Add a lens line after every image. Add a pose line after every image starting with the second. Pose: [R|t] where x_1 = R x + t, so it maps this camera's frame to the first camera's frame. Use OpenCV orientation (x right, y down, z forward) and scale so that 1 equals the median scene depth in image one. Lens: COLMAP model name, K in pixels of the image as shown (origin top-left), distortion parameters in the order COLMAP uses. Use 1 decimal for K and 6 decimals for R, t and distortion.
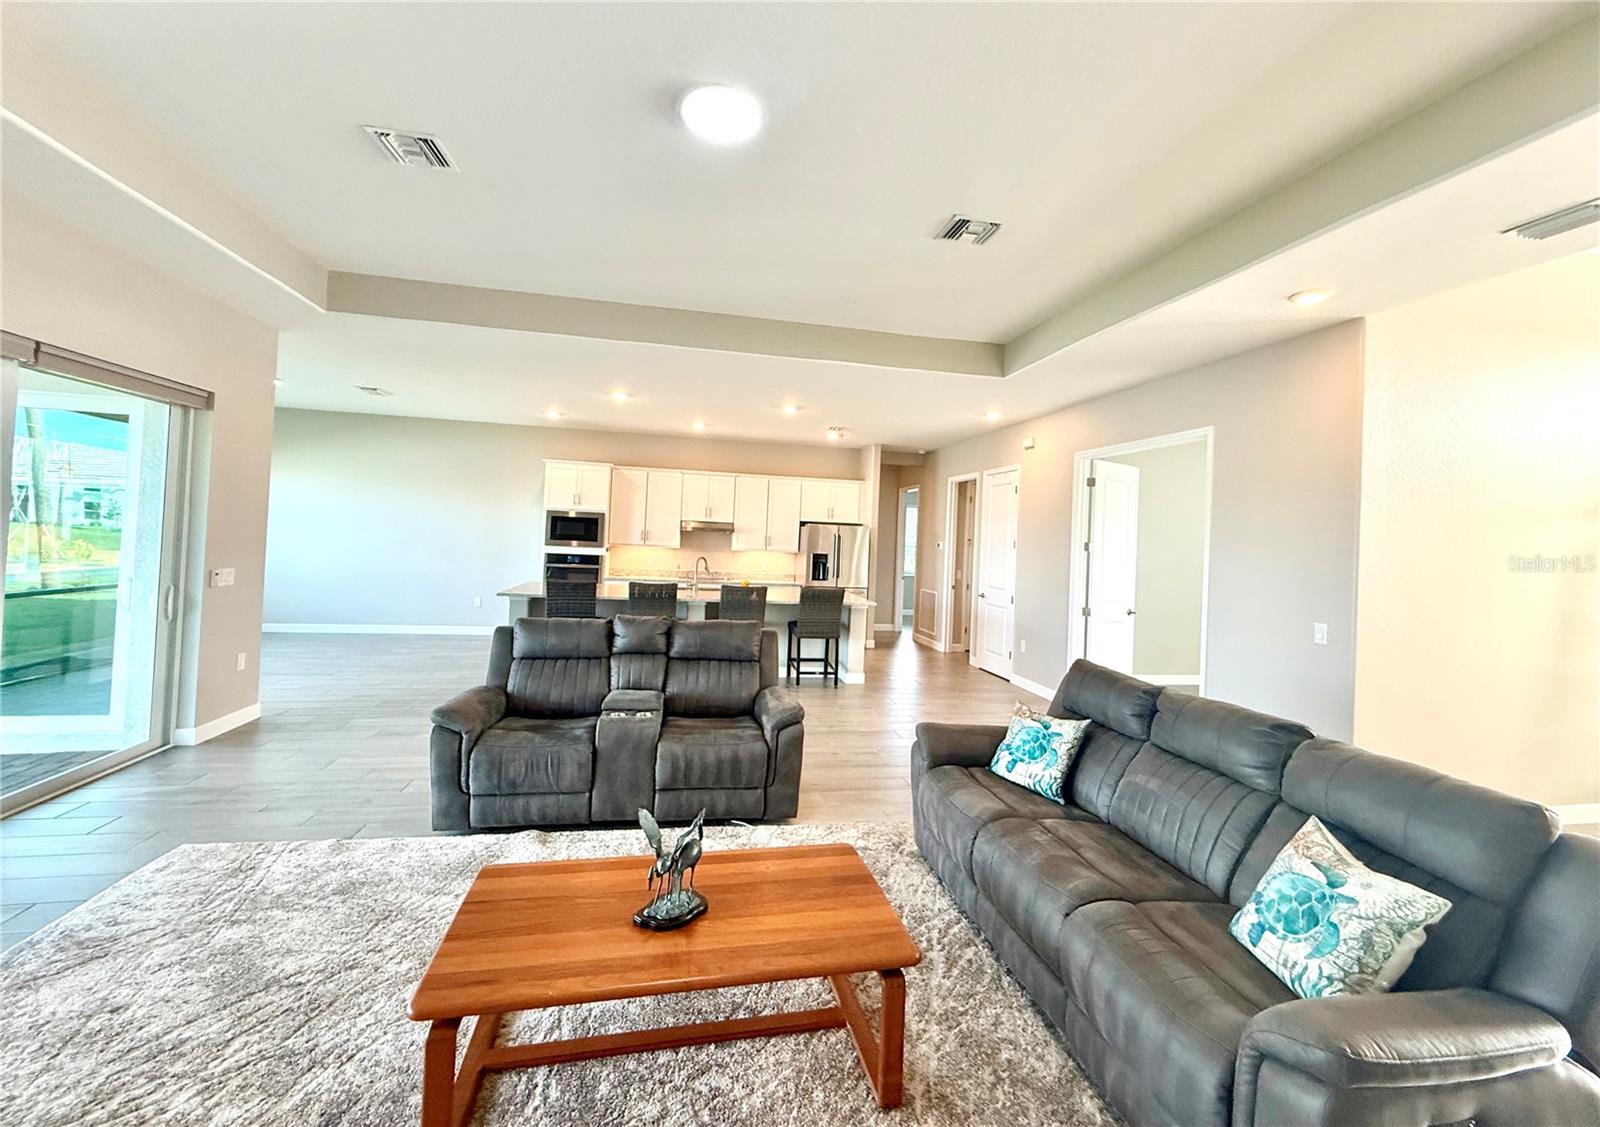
lens RADIAL K [[637.3, 0, 803.6], [0, 637.3, 522.7], [0, 0, 1]] dist [0.000335, 0.000011]
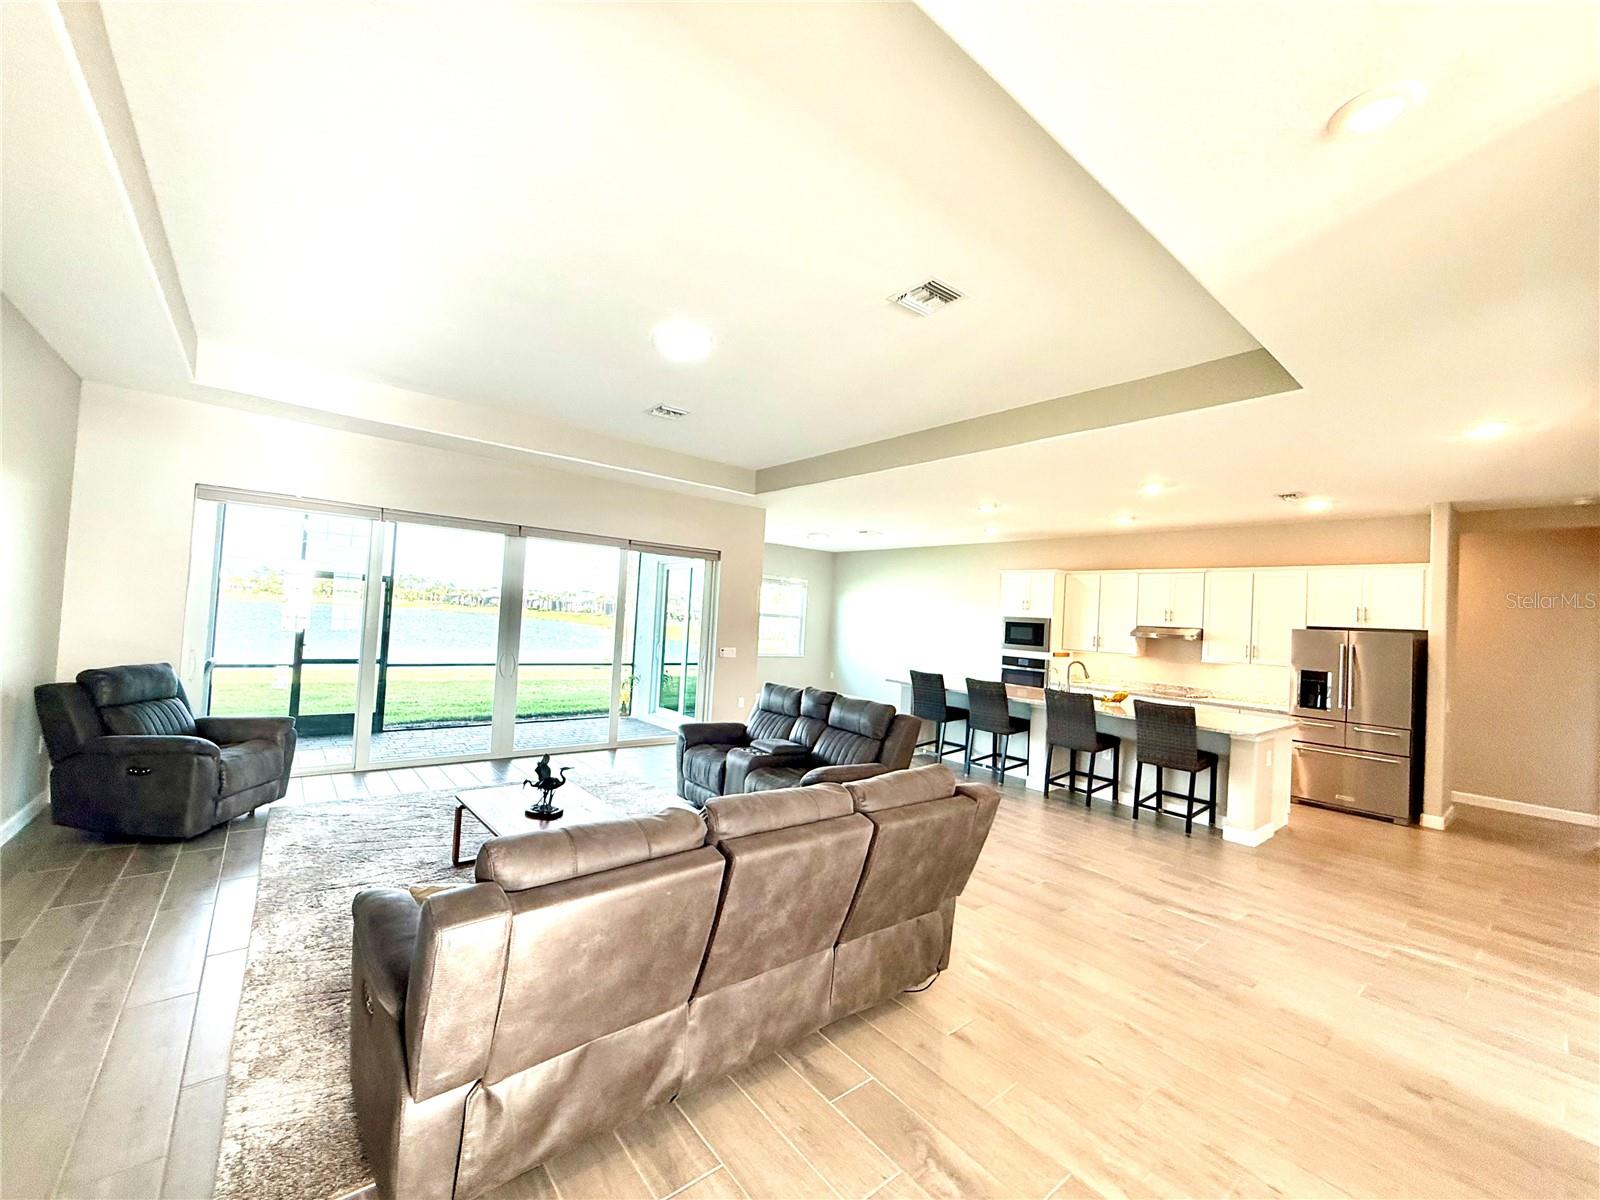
lens RADIAL K [[637.9, 0, 800.0], [0, 637.9, 600.0], [0, 0, 1]] dist [-0.002609, 0.000150]
pose [[0.481691, -0.041924, -0.875338, 0.535982], [-0.014839, 0.998322, -0.055980, 0.025571], [0.876216, 0.039954, 0.480260, 0.218297]]
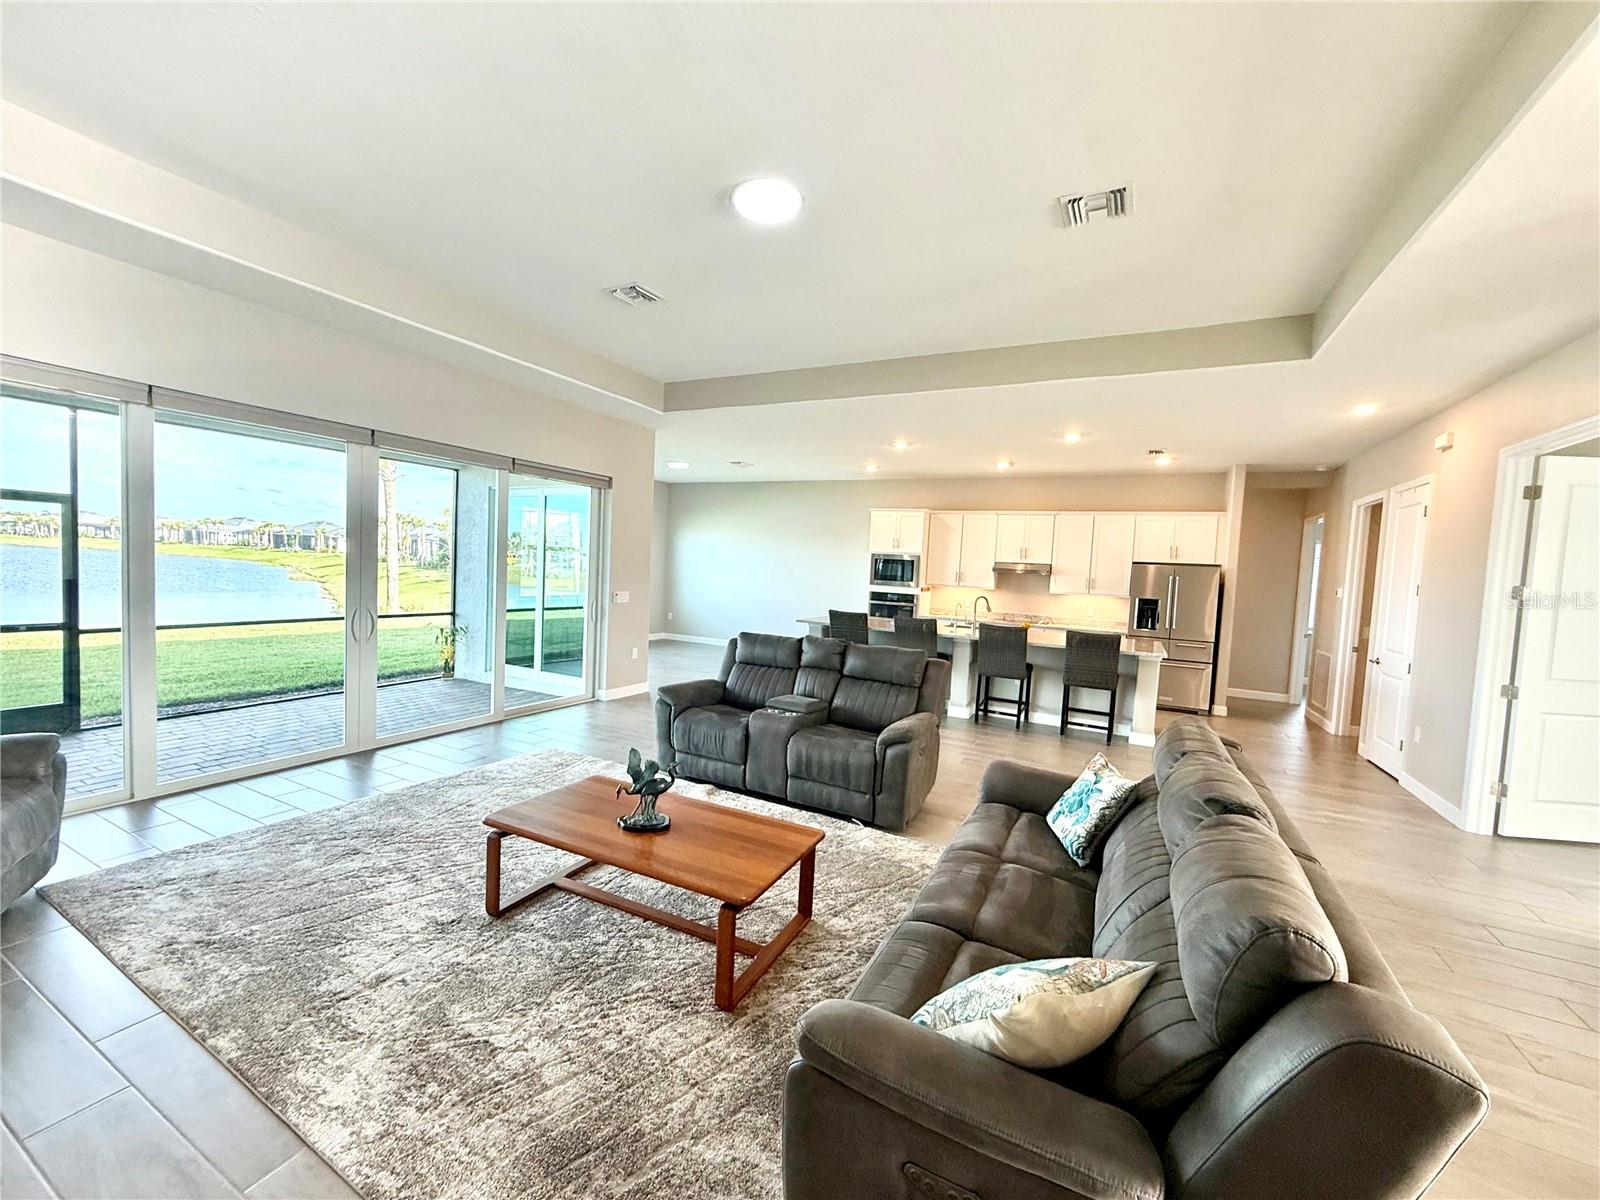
lens RADIAL K [[637.9, 0, 800.0], [0, 637.9, 600.0], [0, 0, 1]] dist [-0.002609, 0.000150]
pose [[0.786162, 0.028499, -0.617363, 0.269551], [-0.000846, 0.998985, 0.045038, 0.016393], [0.618020, -0.034884, 0.785388, 0.037843]]
